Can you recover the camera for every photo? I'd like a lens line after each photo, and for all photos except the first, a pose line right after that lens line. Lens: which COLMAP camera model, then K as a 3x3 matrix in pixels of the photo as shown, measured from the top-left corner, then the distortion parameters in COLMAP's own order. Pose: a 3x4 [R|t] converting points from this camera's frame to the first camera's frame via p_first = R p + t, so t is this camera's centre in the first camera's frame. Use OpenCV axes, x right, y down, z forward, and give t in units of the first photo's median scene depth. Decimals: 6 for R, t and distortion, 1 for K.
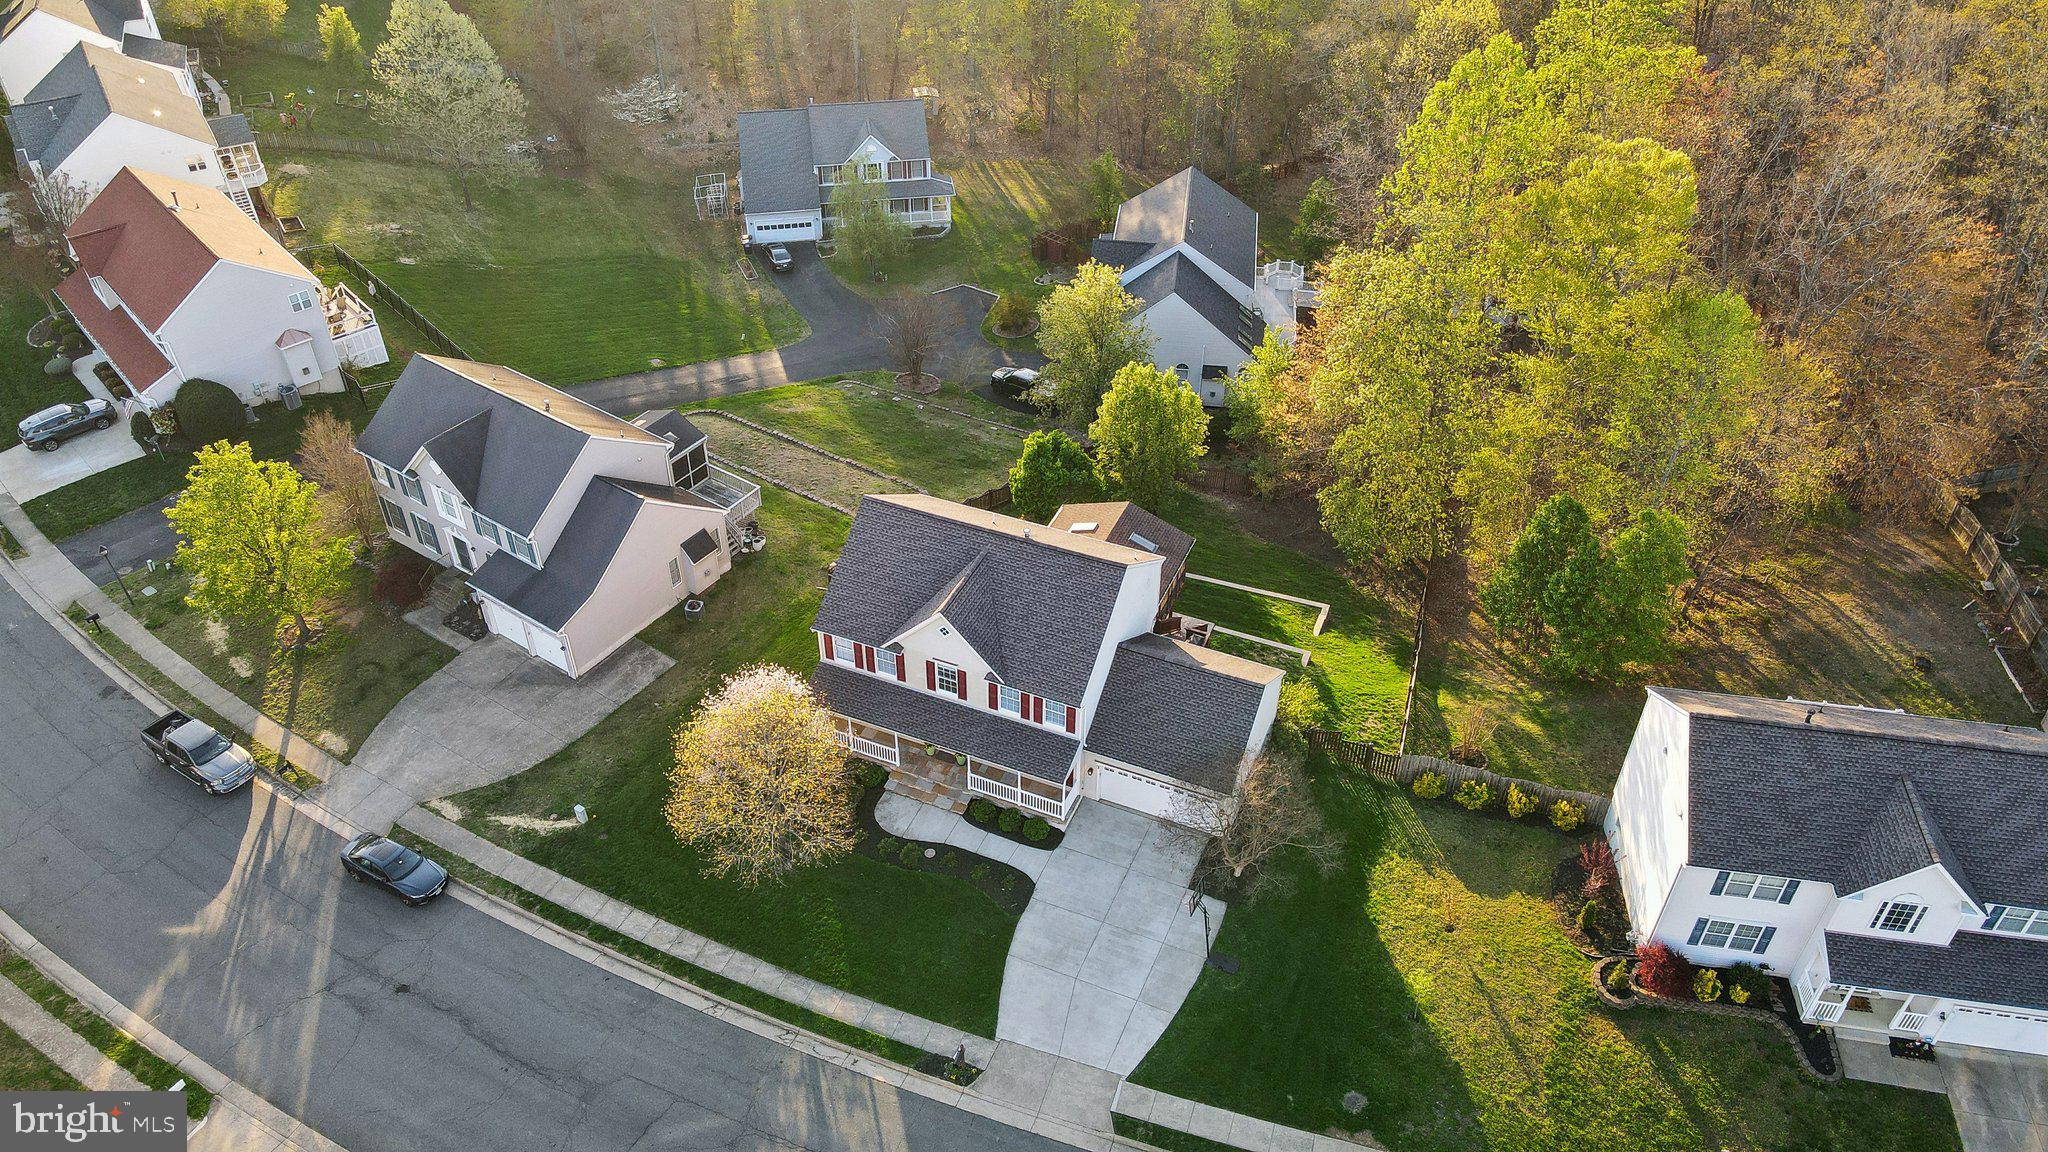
lens RADIAL K [[1516.2, 0, 1024.0], [0, 1516.2, 576.0], [0, 0, 1]] dist [0.018277, 0.000625]
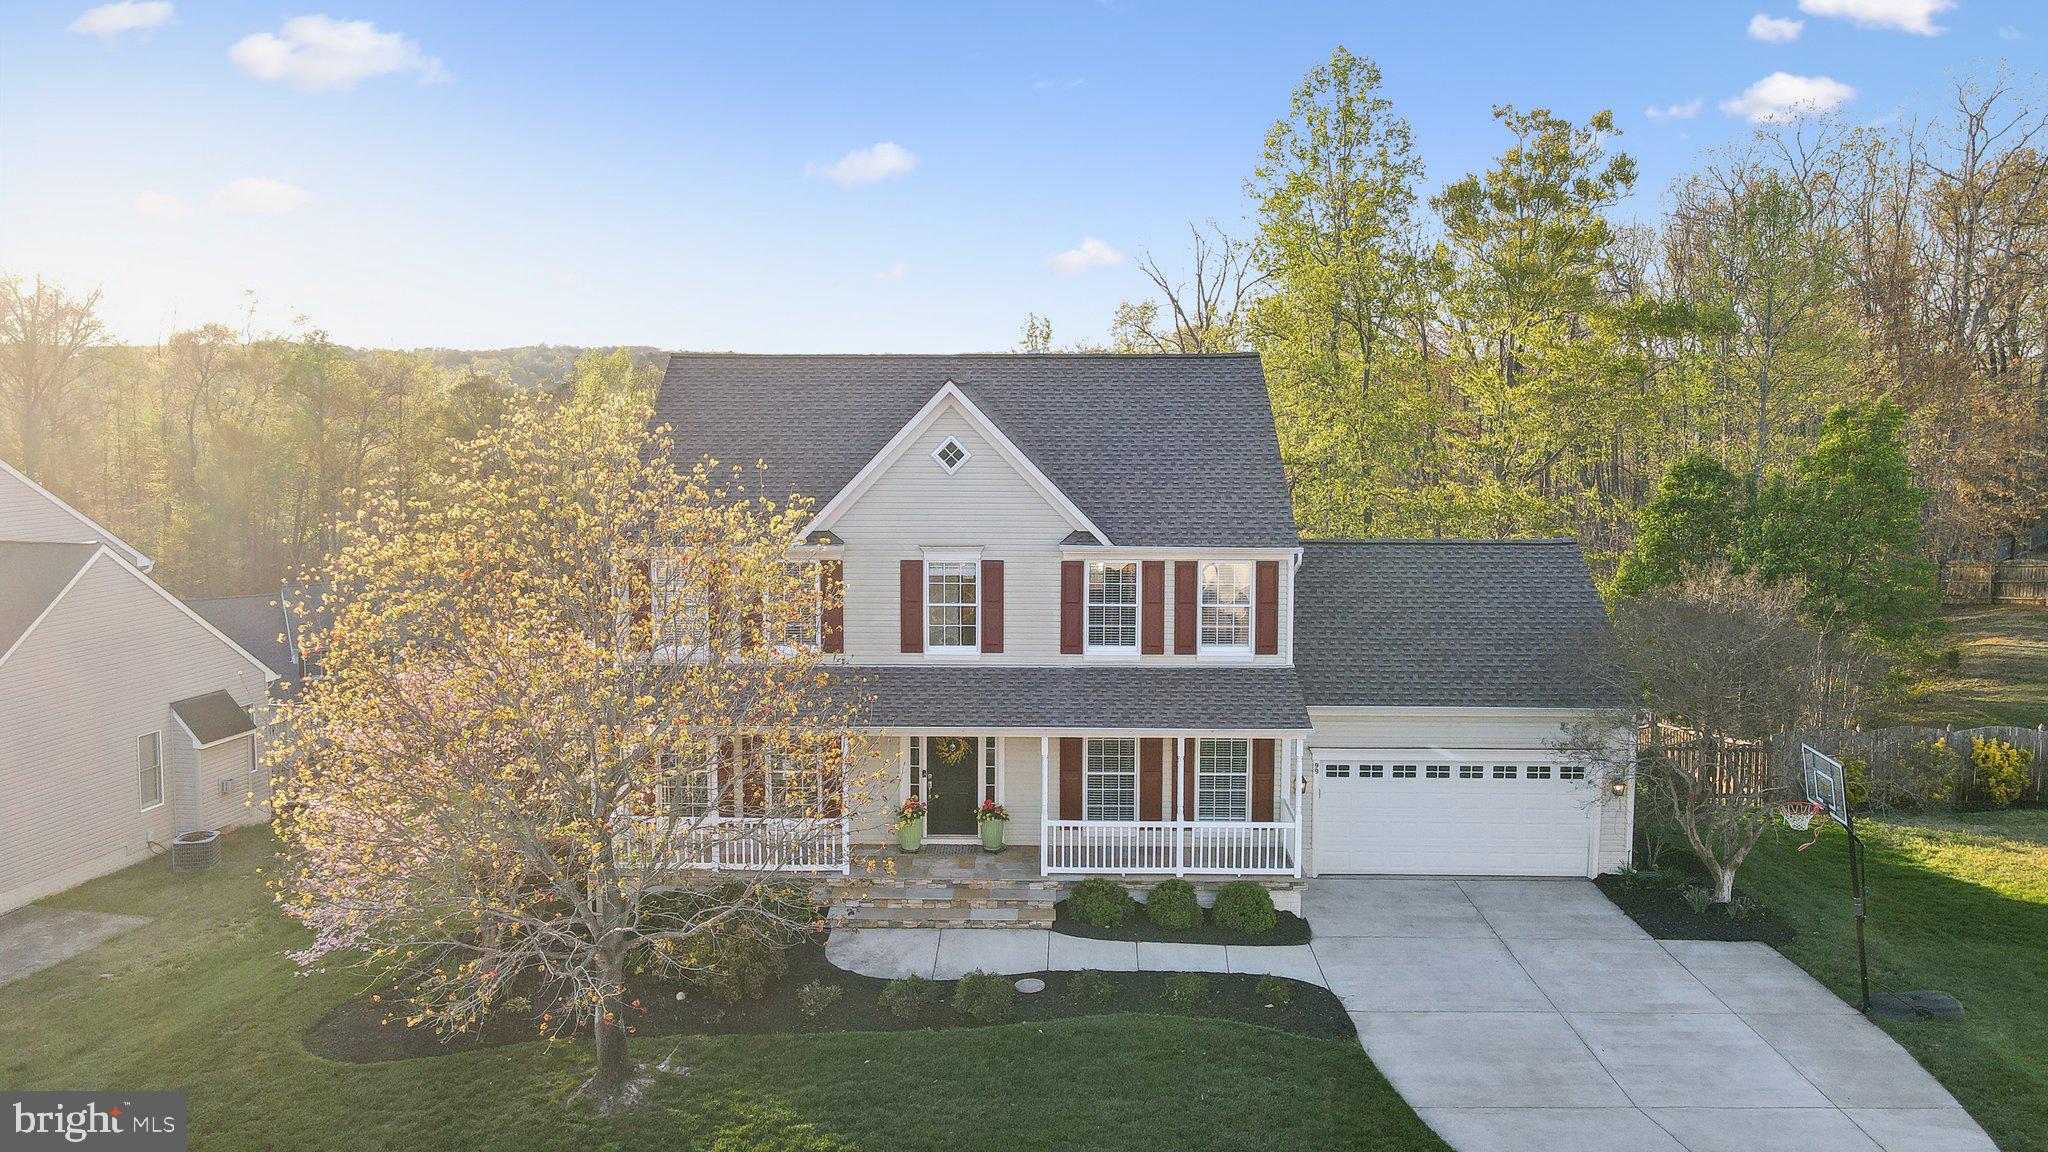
lens RADIAL K [[1524.8, 0, 1022.3], [0, 1524.8, 521.1], [0, 0, 1]] dist [0.021584, 0.002941]
pose [[0.923521, -0.036760, 0.381783, -0.191531], [0.244325, 0.823689, -0.511705, 0.267260], [-0.295660, 0.565849, 0.769676, 0.634176]]
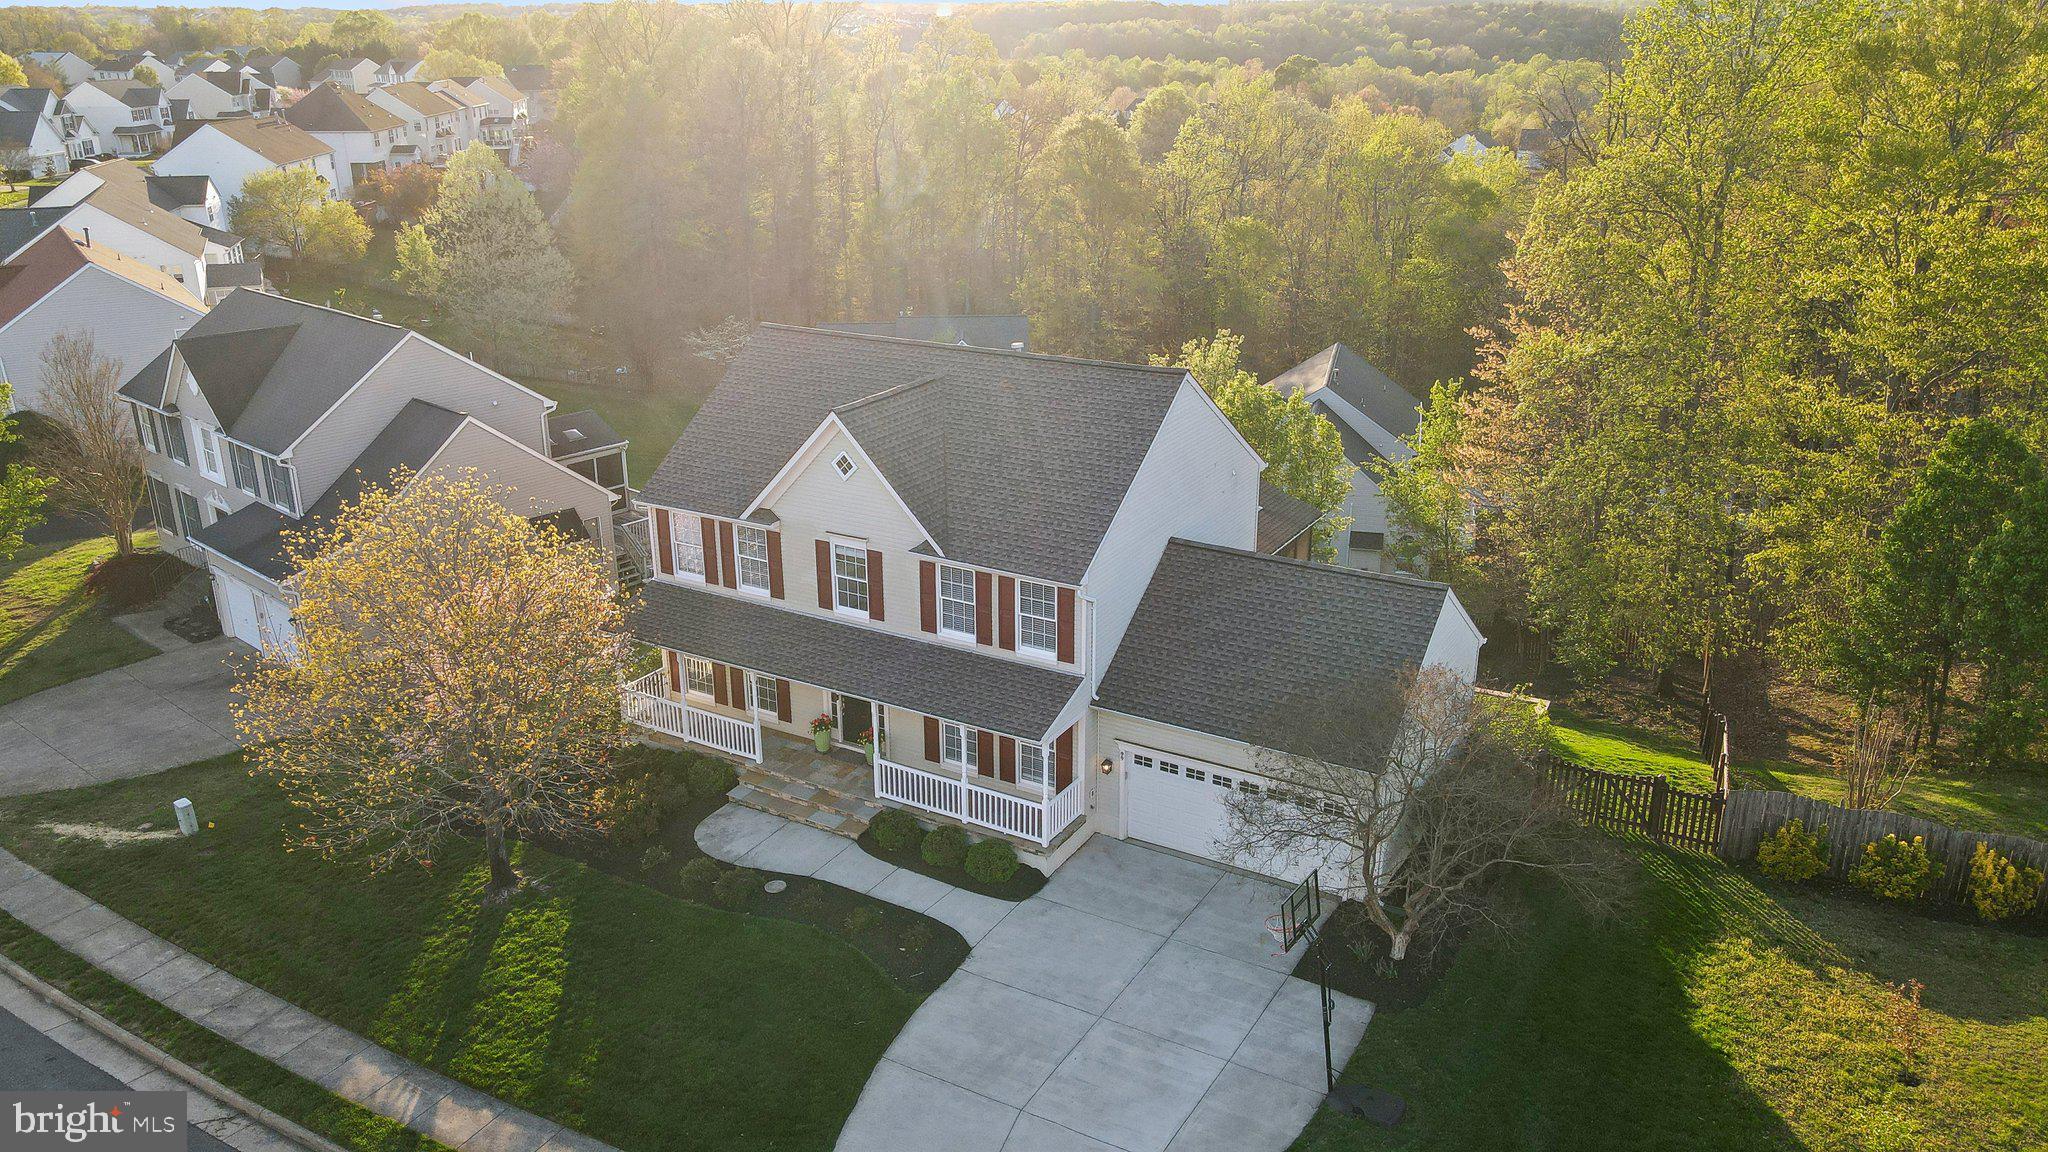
lens RADIAL K [[1504.4, 0, 1021.3], [0, 1504.4, 576.1], [0, 0, 1]] dist [0.019328, 0.005684]
pose [[0.993083, 0.035087, -0.112054, 0.069206], [-0.070452, 0.941497, -0.329575, 0.235880], [0.093934, 0.335190, 0.937456, 0.485700]]
